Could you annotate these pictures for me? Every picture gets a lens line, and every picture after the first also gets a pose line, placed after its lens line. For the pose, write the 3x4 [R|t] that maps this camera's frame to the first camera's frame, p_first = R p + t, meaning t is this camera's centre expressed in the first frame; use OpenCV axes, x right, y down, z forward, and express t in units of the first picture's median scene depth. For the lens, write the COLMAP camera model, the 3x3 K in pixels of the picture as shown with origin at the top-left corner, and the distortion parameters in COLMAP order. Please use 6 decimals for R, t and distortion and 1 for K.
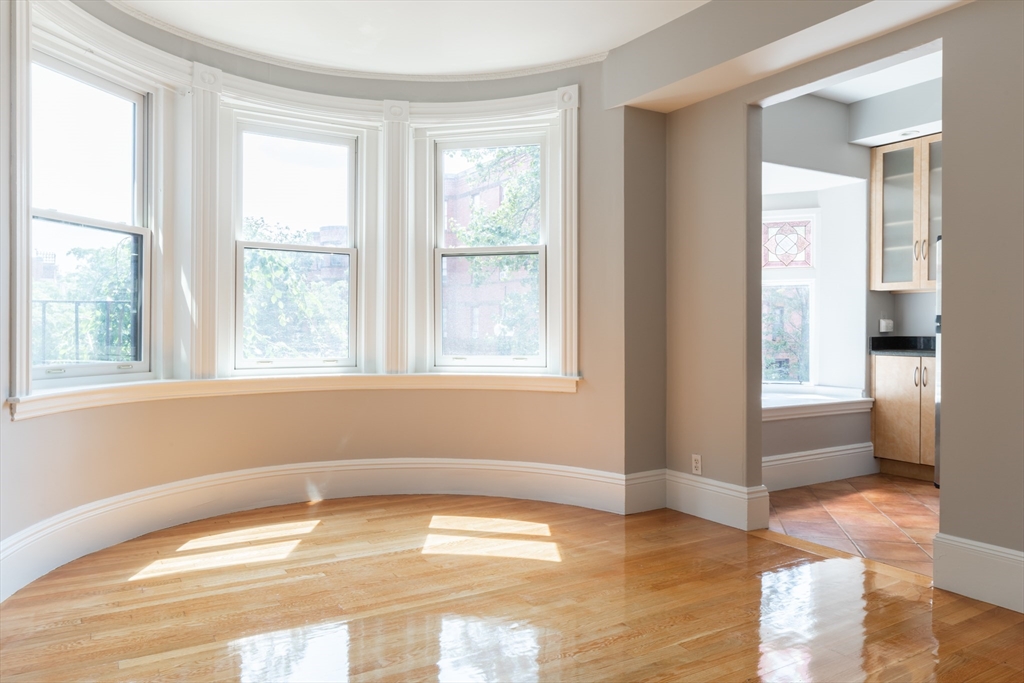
lens RADIAL K [[686.4, 0, 506.5], [0, 686.4, 324.5], [0, 0, 1]] dist [0.001267, -0.000611]
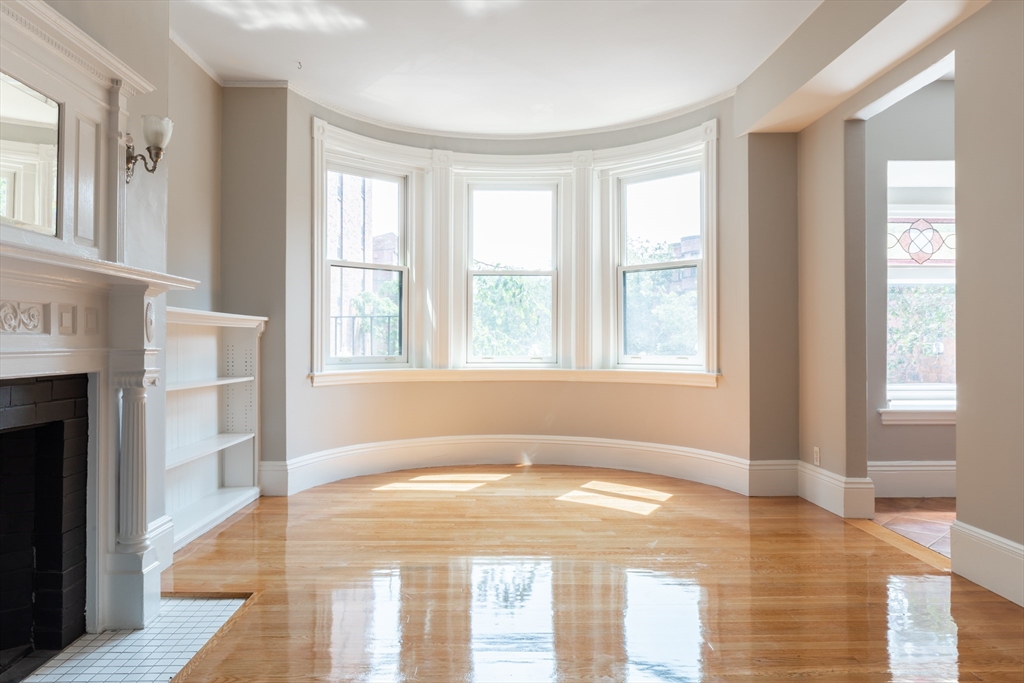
lens RADIAL K [[686.4, 0, 506.5], [0, 686.4, 324.5], [0, 0, 1]] dist [0.001267, -0.000611]
pose [[0.869503, -0.014501, -0.493715, 0.372974], [0.007279, 0.999837, -0.016547, 0.011331], [0.493874, 0.010794, 0.869466, -0.171470]]
